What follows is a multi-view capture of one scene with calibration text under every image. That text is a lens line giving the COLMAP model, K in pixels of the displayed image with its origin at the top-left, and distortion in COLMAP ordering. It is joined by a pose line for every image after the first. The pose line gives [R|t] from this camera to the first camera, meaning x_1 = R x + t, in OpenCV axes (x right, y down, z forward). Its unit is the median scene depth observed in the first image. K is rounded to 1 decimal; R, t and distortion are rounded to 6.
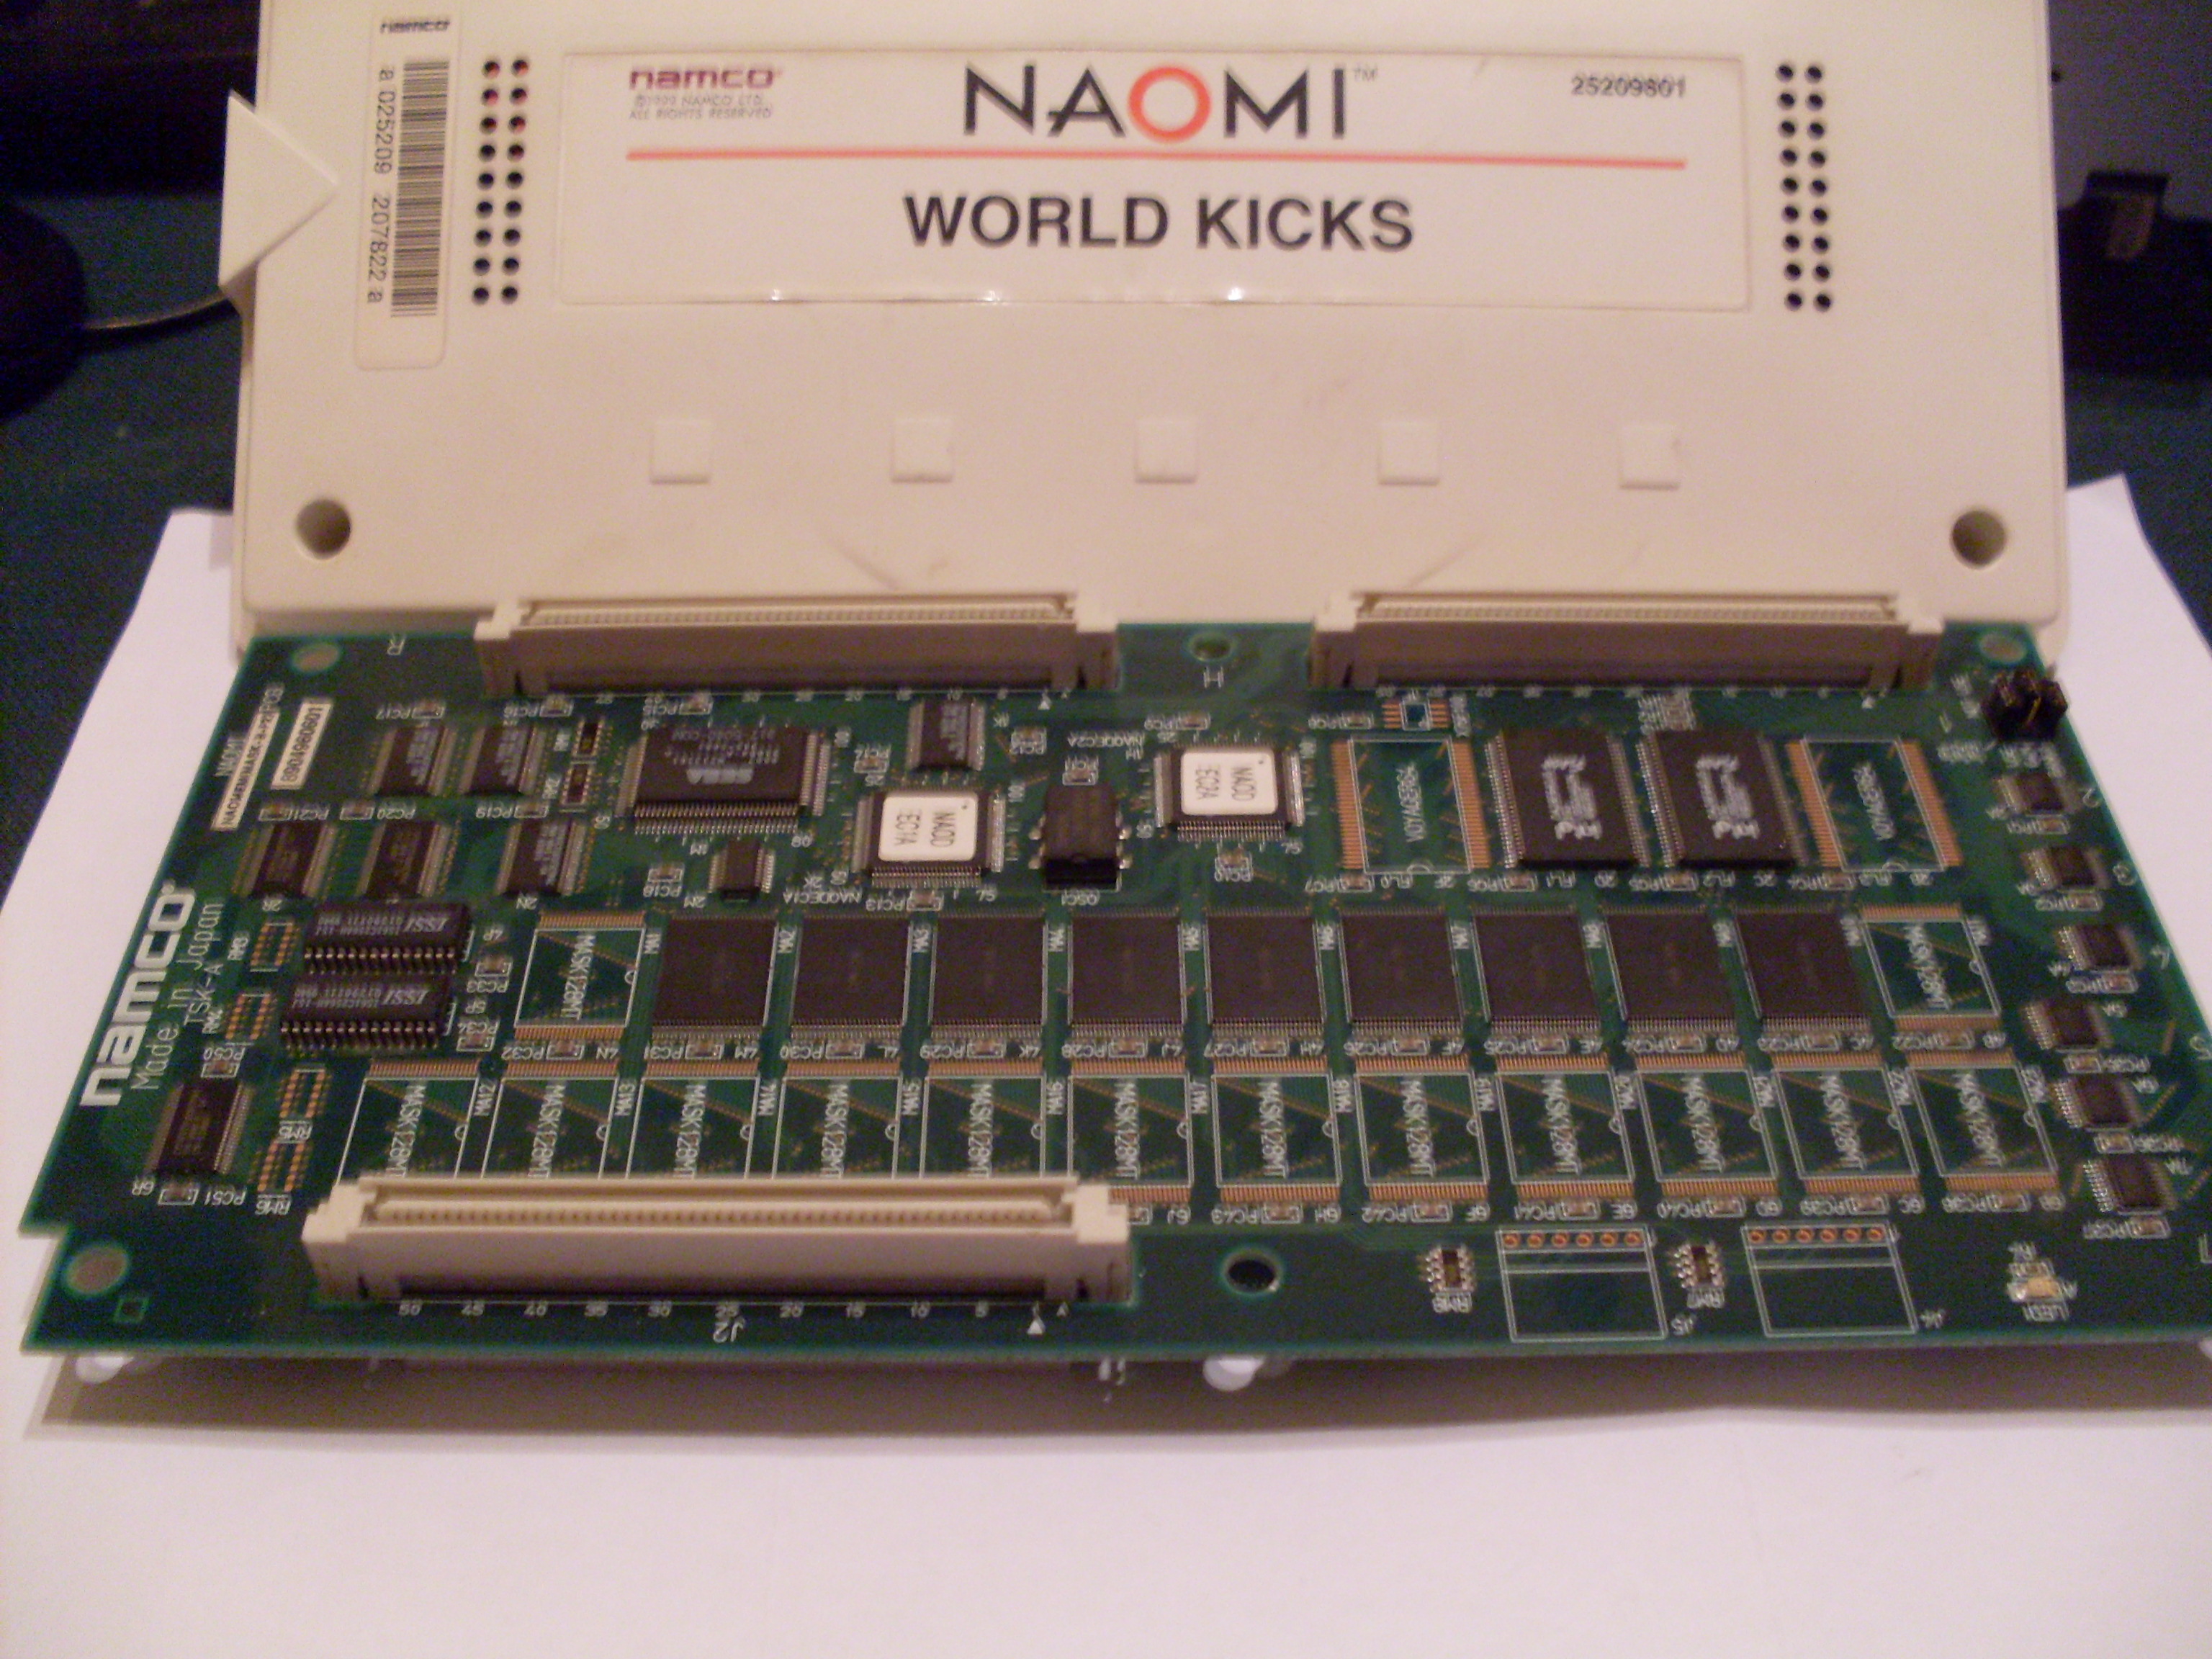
lens RADIAL K [[2467.3, 0, 1119.0], [0, 2467.3, 835.0], [0, 0, 1]] dist [-0.206448, 0.268851]
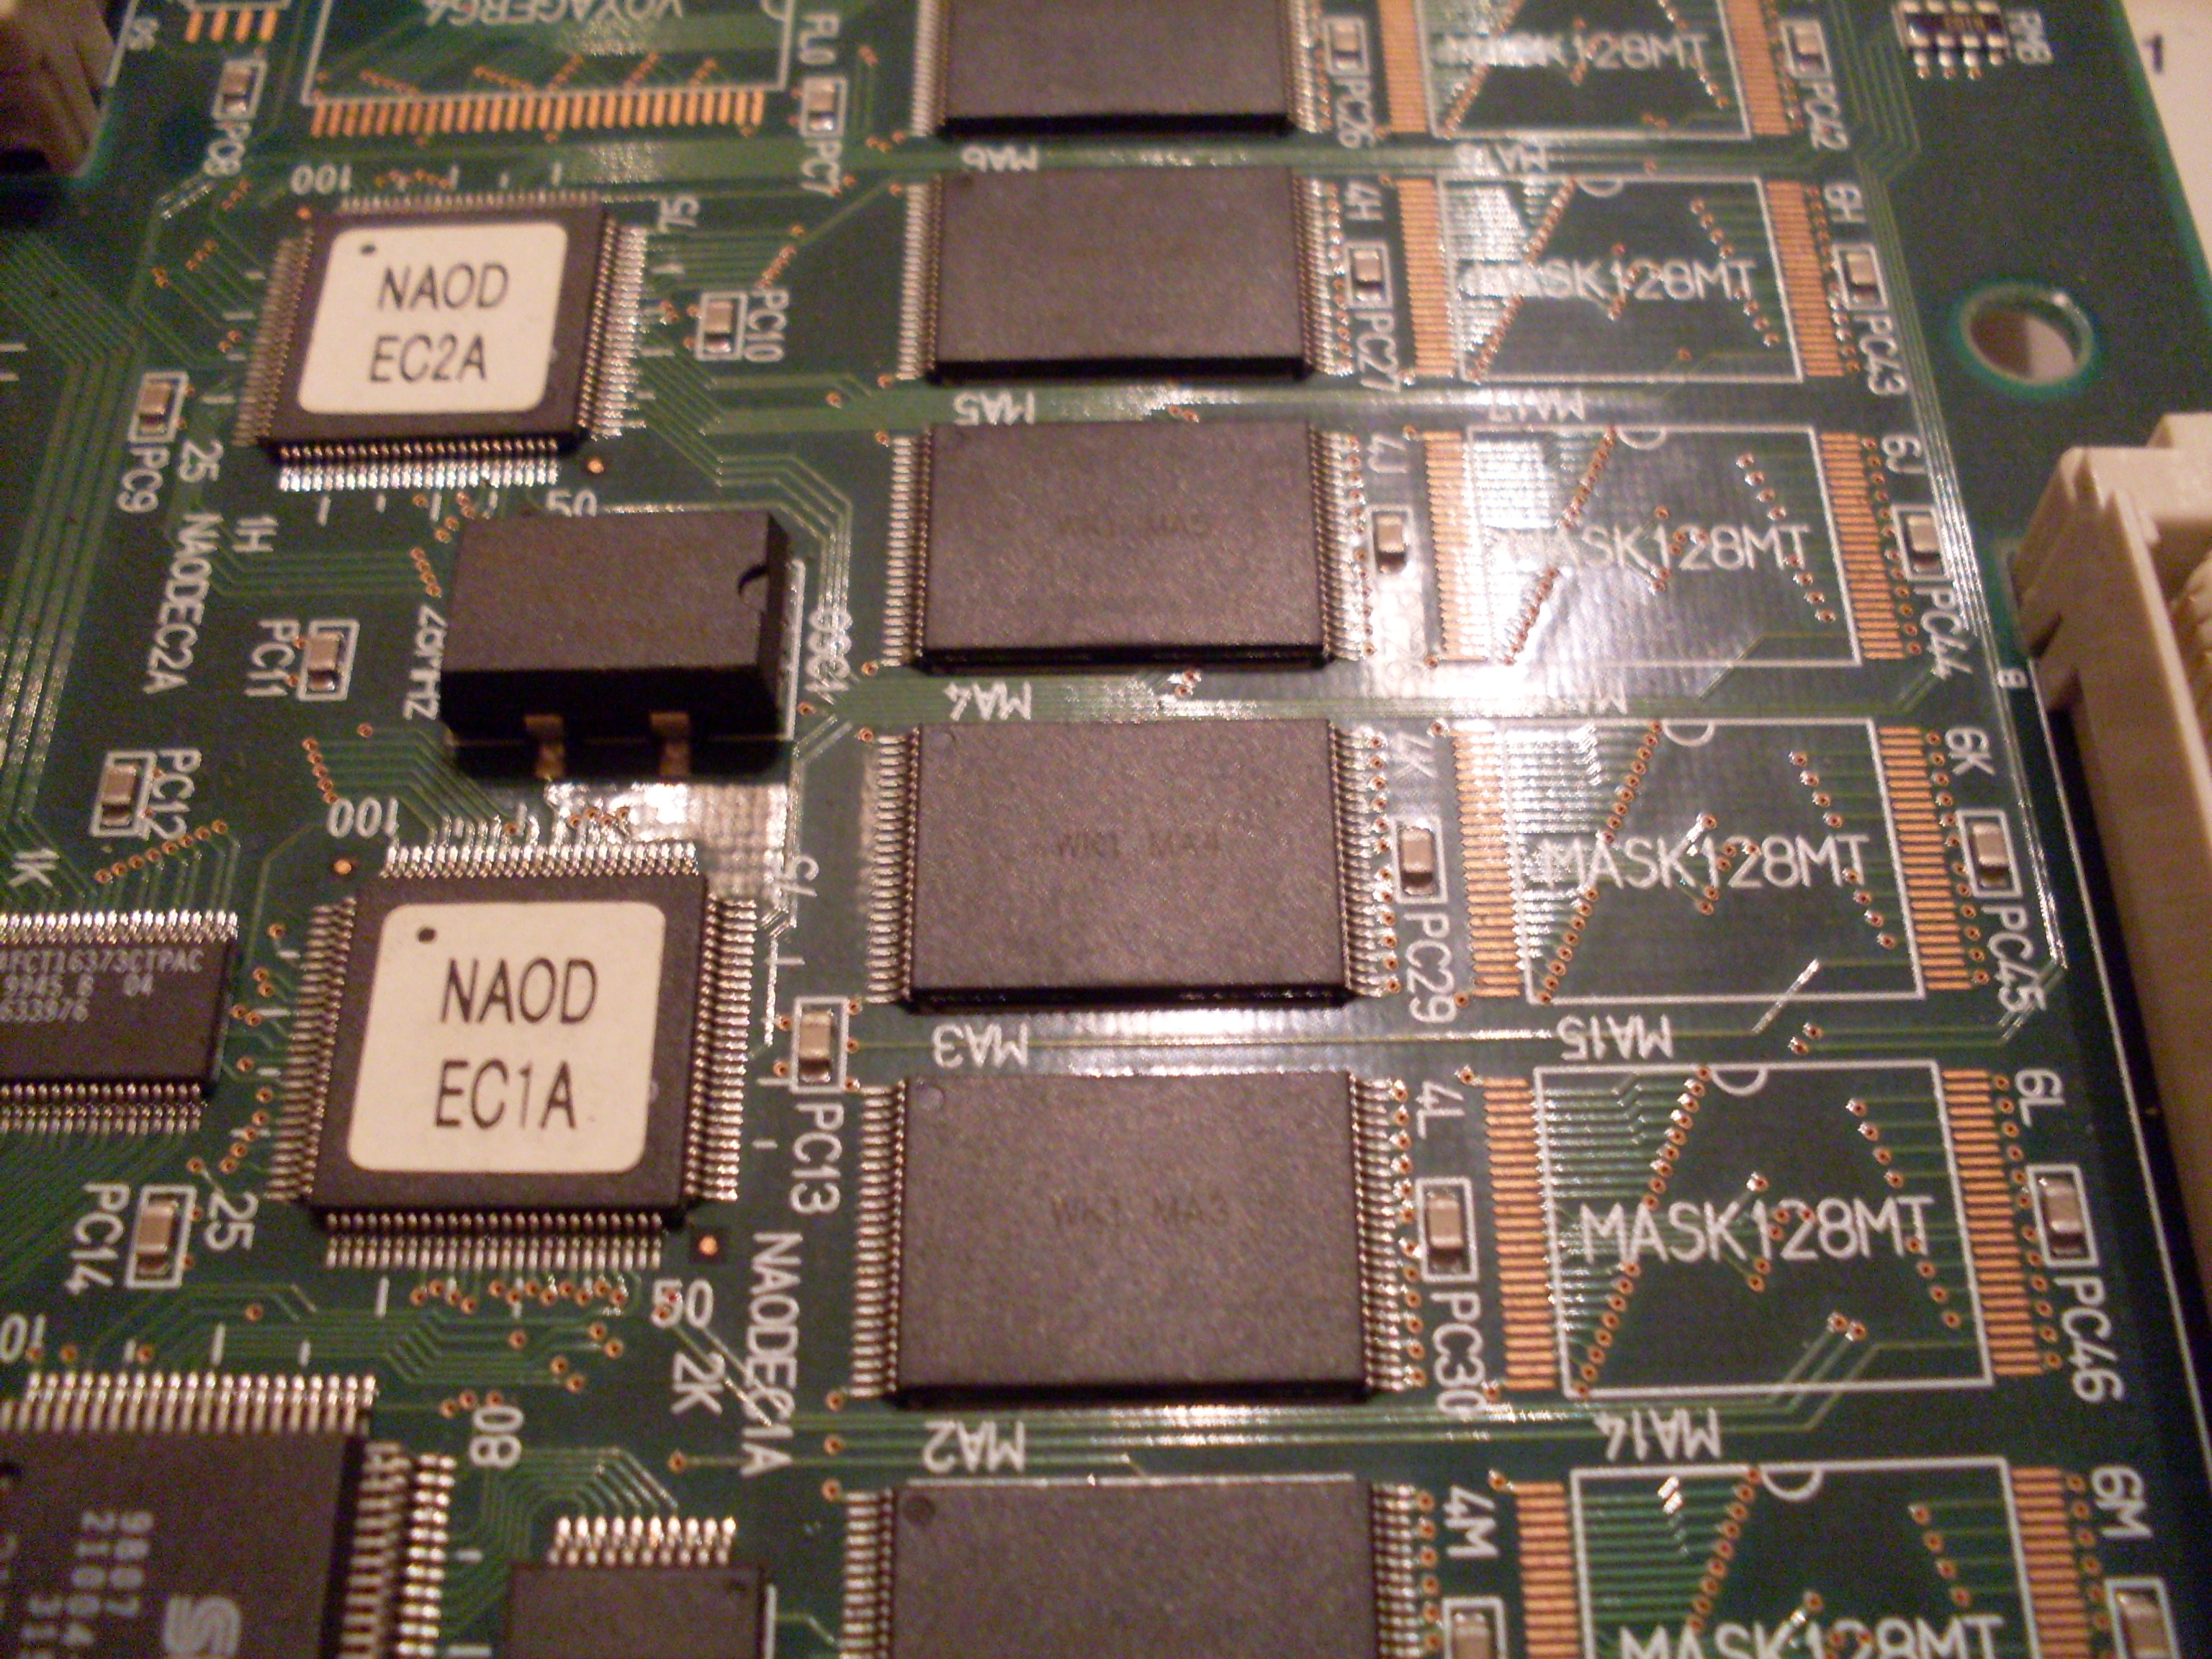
lens RADIAL K [[2467.3, 0, 1119.0], [0, 2467.3, 835.0], [0, 0, 1]] dist [-0.206448, 0.268851]
pose [[0.004286, -0.869132, 0.494561, -0.214115], [0.682845, 0.363853, 0.633509, -0.161045], [-0.730551, 0.334993, 0.595042, 0.762111]]
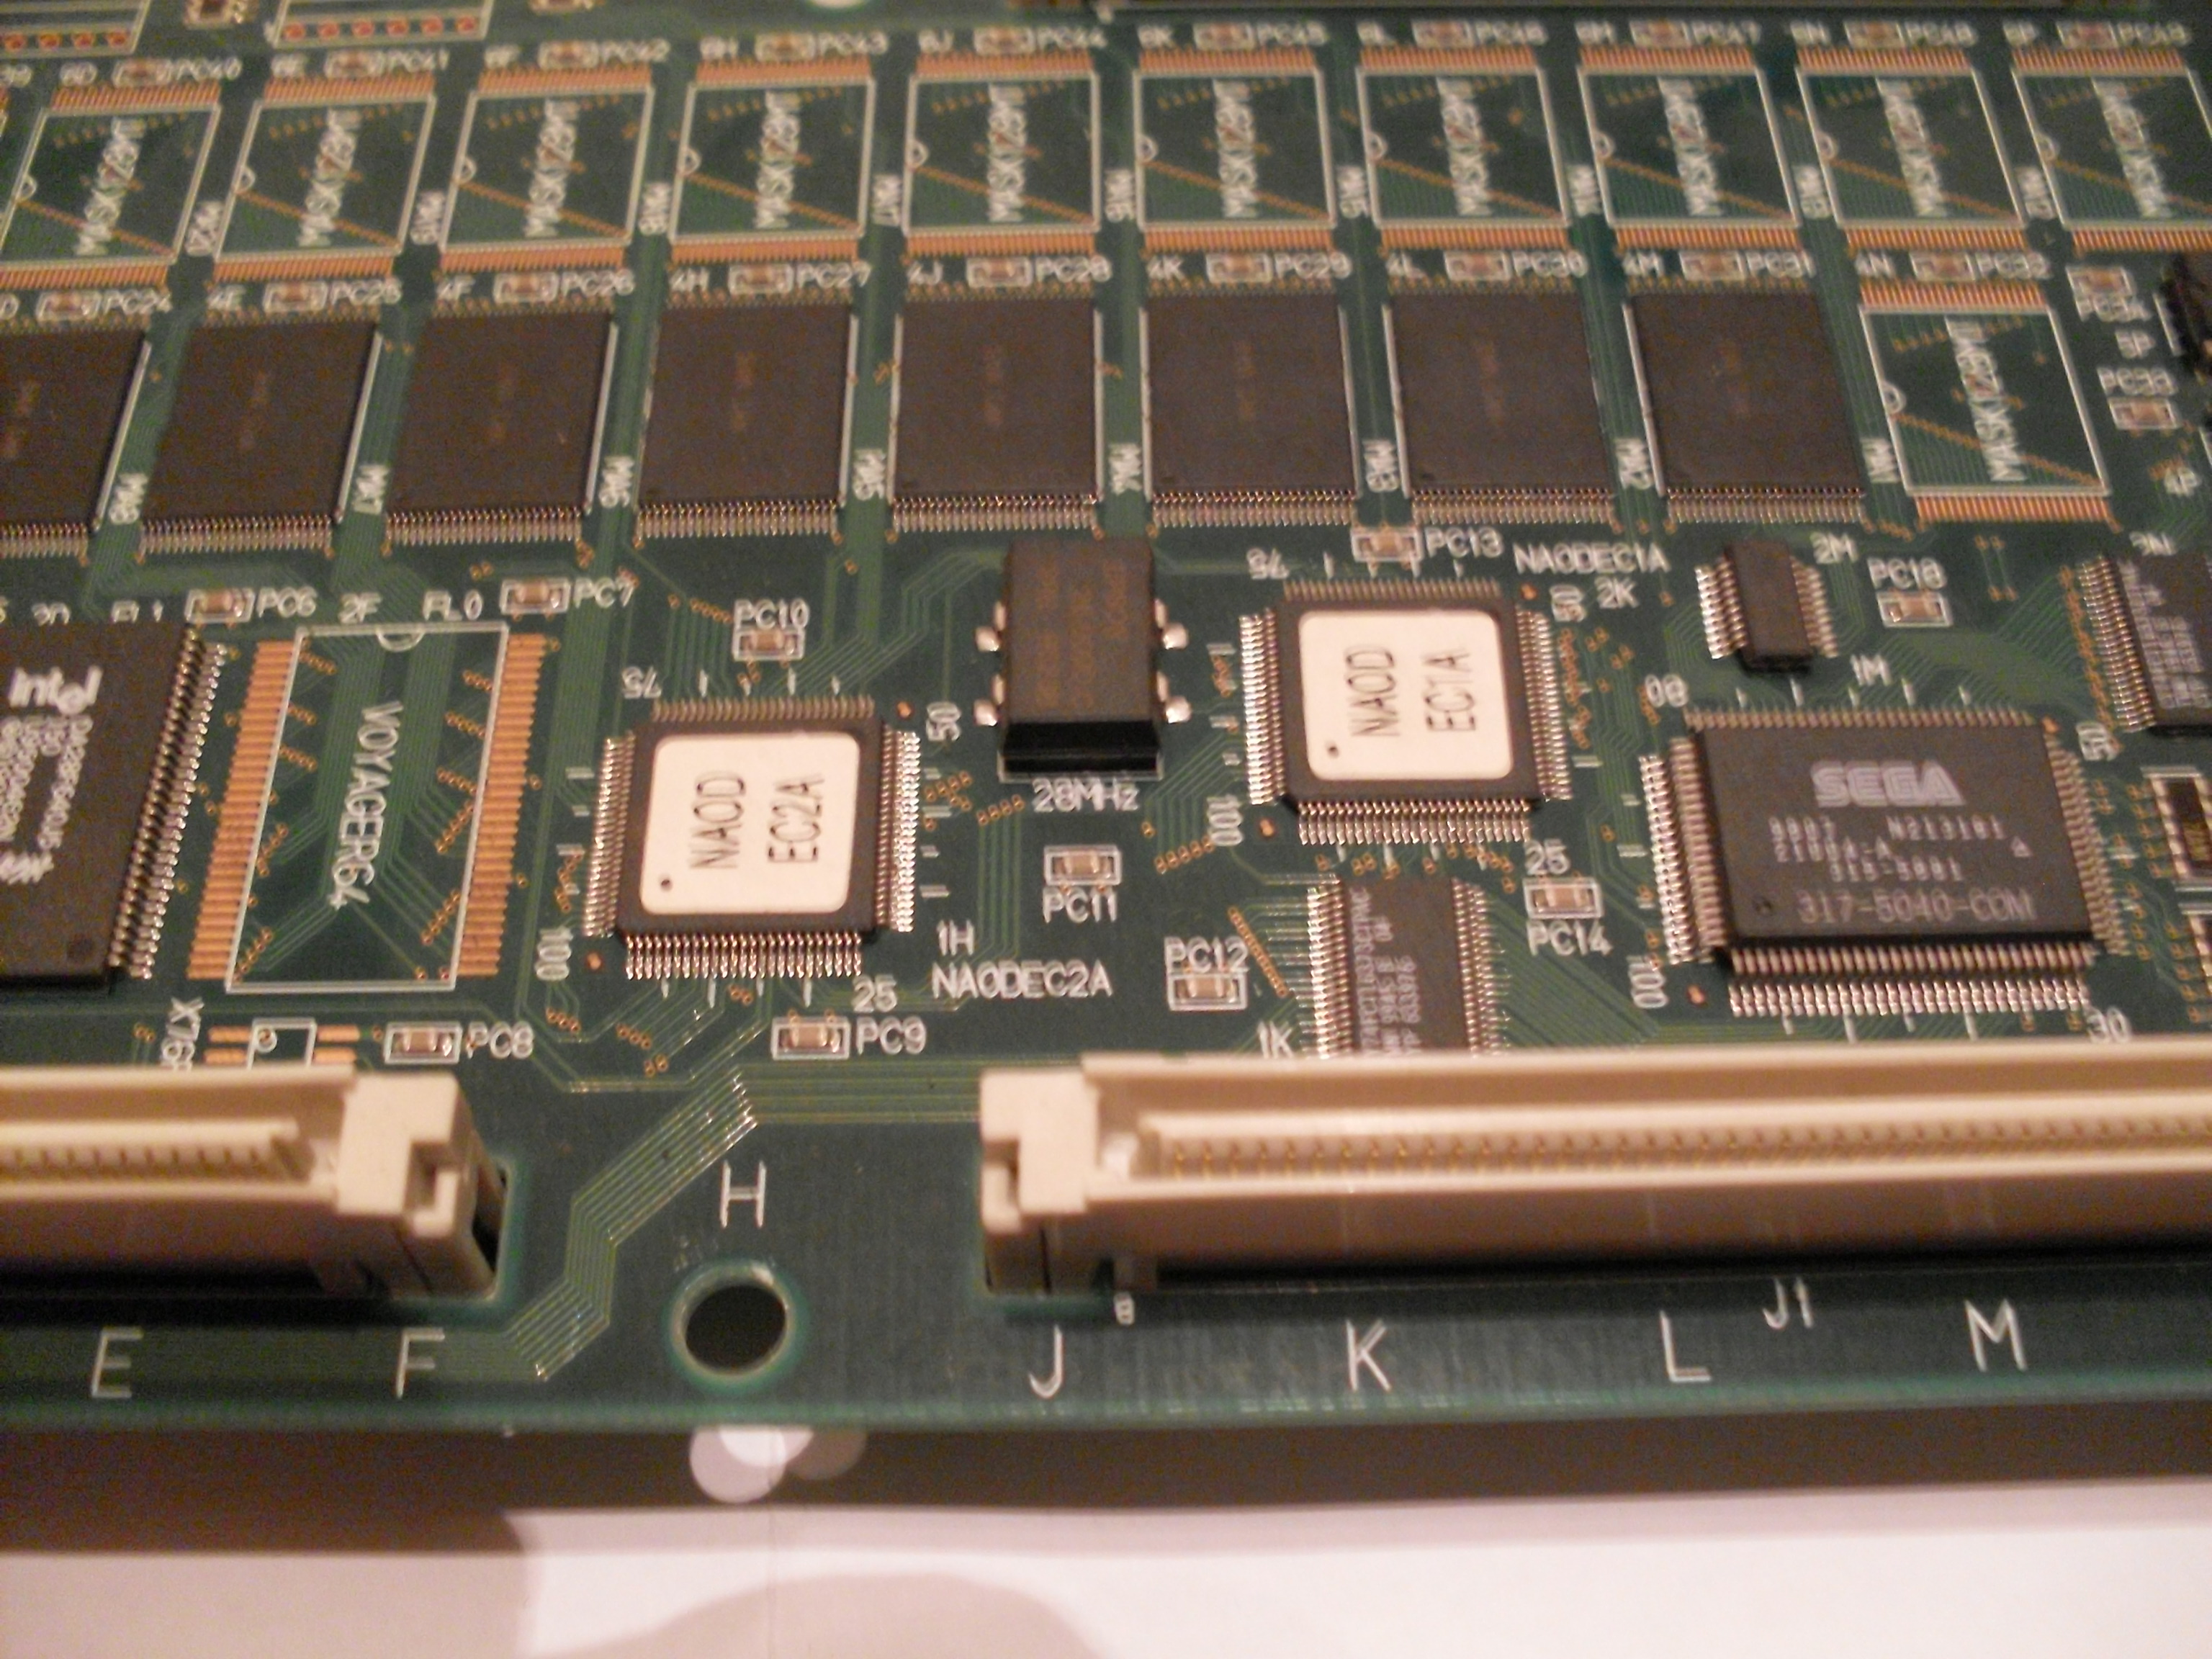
lens RADIAL K [[2467.3, 0, 1119.0], [0, 2467.3, 835.0], [0, 0, 1]] dist [-0.206448, 0.268851]
pose [[-0.999985, 0.003336, 0.004380, -0.025305], [0.003738, -0.172778, 0.984954, -0.479123], [0.004042, 0.984955, 0.172763, 0.964268]]
